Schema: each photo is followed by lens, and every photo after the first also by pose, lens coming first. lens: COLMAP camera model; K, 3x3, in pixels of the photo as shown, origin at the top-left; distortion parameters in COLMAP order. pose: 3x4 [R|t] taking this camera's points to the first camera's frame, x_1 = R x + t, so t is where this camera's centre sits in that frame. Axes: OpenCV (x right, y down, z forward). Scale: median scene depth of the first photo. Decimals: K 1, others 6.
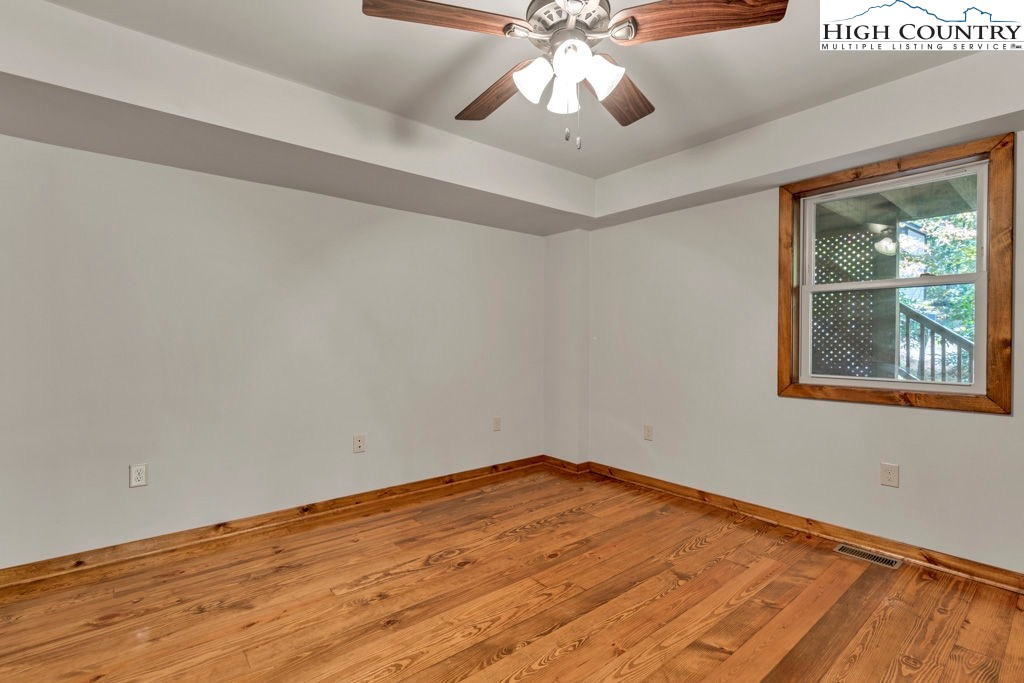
lens RADIAL K [[470.3, 0, 513.5], [0, 470.3, 338.2], [0, 0, 1]] dist [-0.003878, -0.000291]
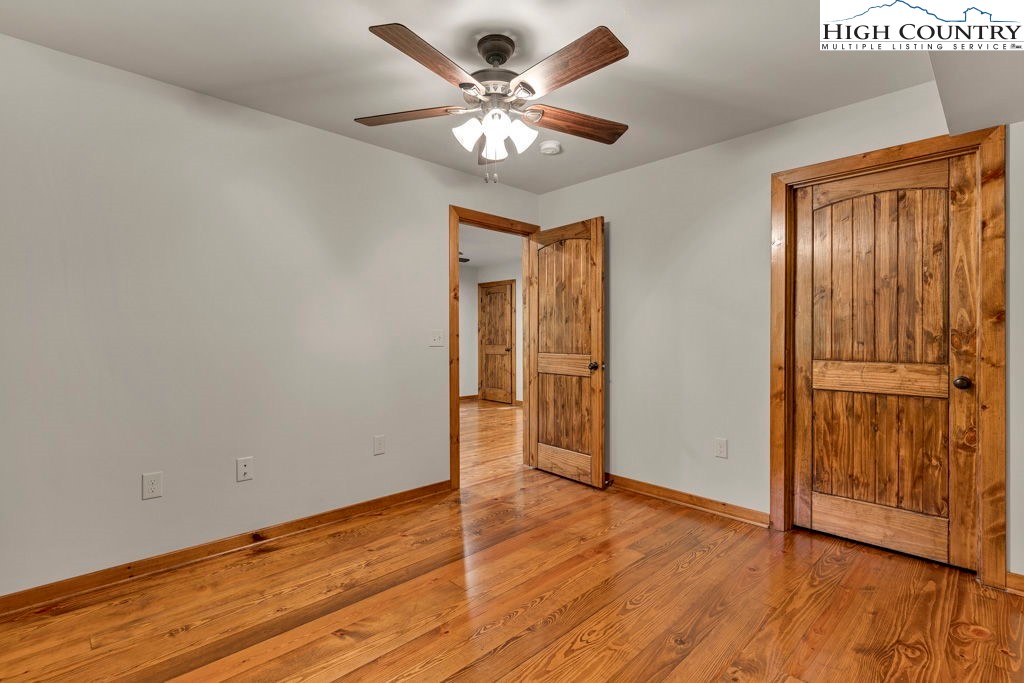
lens RADIAL K [[470.3, 0, 513.5], [0, 470.3, 338.2], [0, 0, 1]] dist [-0.003878, -0.000291]
pose [[-0.996880, 0.001889, -0.078909, 0.144873], [0.001409, 0.999980, 0.006141, 0.003070], [0.078919, 0.006011, -0.996863, 2.010140]]
